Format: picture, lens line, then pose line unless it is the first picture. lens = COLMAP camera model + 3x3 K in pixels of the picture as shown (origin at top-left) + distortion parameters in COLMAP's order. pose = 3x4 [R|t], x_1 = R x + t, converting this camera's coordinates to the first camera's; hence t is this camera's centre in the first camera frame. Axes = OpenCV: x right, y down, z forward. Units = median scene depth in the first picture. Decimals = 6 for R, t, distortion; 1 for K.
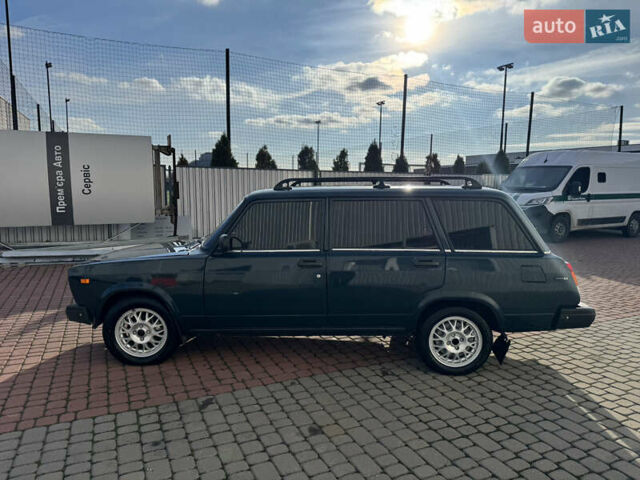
lens RADIAL K [[438.9, 0, 320.0], [0, 438.9, 240.0], [0, 0, 1]] dist [0.055478, -0.067336]
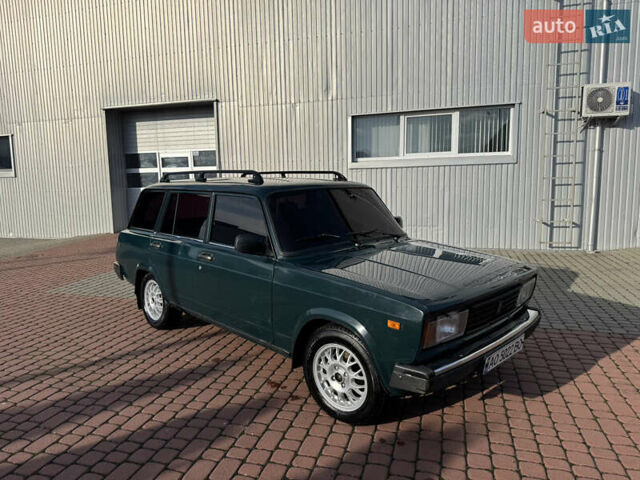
lens RADIAL K [[443.7, 0, 320.0], [0, 443.7, 240.0], [0, 0, 1]] dist [0.048535, -0.064308]
pose [[-0.728383, -0.088565, 0.679423, -0.874100], [0.087235, 0.971554, 0.220167, -0.232940], [-0.679595, 0.219635, -0.699937, 1.965978]]
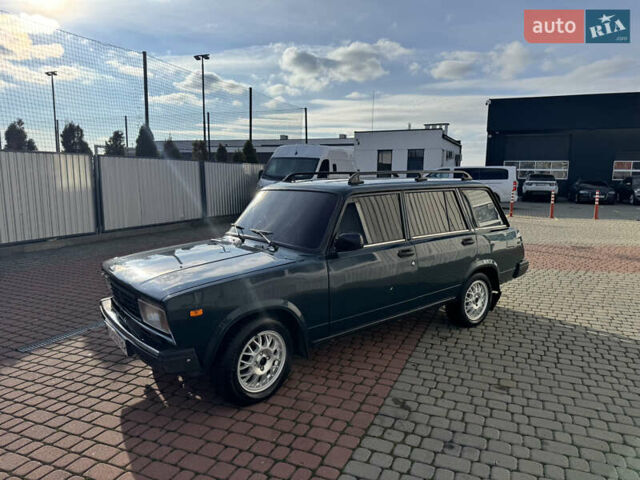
lens RADIAL K [[443.7, 0, 320.0], [0, 443.7, 240.0], [0, 0, 1]] dist [0.048535, -0.064308]
pose [[0.754243, -0.098858, 0.649110, -0.848239], [0.079399, 0.995078, 0.059290, -0.054522], [-0.651777, 0.006819, 0.758380, 0.312117]]
